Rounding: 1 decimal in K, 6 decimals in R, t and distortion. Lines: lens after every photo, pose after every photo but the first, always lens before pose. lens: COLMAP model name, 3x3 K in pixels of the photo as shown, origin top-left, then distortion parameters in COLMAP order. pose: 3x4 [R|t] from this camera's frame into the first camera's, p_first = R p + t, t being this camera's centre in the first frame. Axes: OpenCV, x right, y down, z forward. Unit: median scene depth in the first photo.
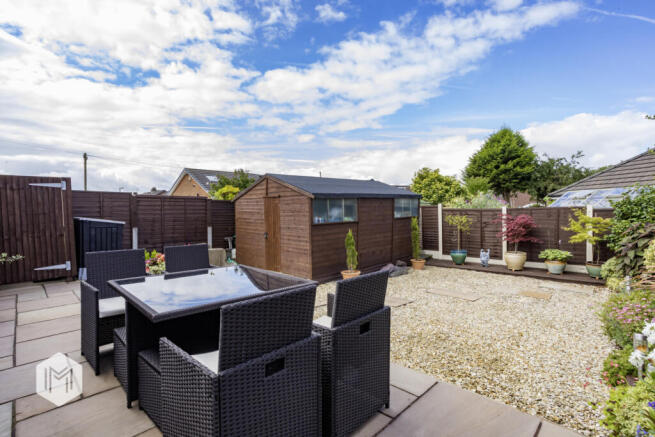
lens RADIAL K [[308.2, 0, 327.0], [0, 308.2, 218.8], [0, 0, 1]] dist [0.004477, 0.000478]
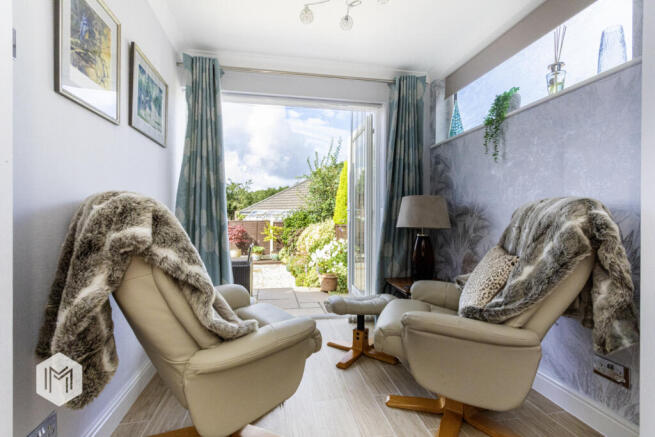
lens RADIAL K [[308.2, 0, 327.1], [0, 308.2, 217.9], [0, 0, 1]] dist [0.004477, 0.000478]
pose [[0.566714, 0.004288, 0.823904, -0.421470], [0.024590, 0.999453, -0.022116, -0.007126], [-0.823548, 0.032793, 0.566298, -0.257375]]
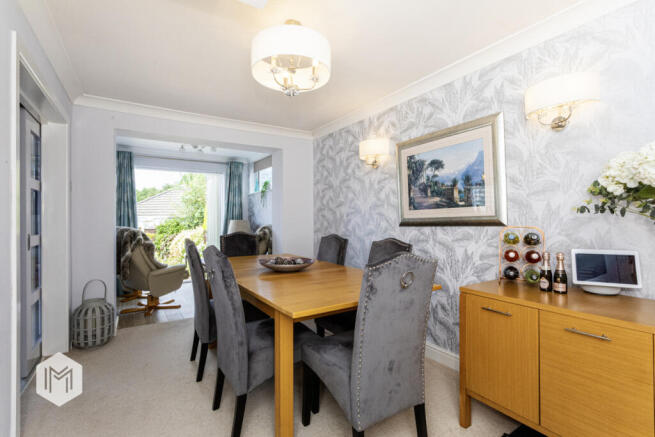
lens RADIAL K [[308.2, 0, 327.5], [0, 308.2, 214.8], [0, 0, 1]] dist [0.004477, 0.000478]
pose [[0.213368, 0.015753, 0.976845, -0.764928], [0.045525, 0.998624, -0.026048, -0.017489], [-0.975911, 0.050028, 0.212357, -0.515090]]
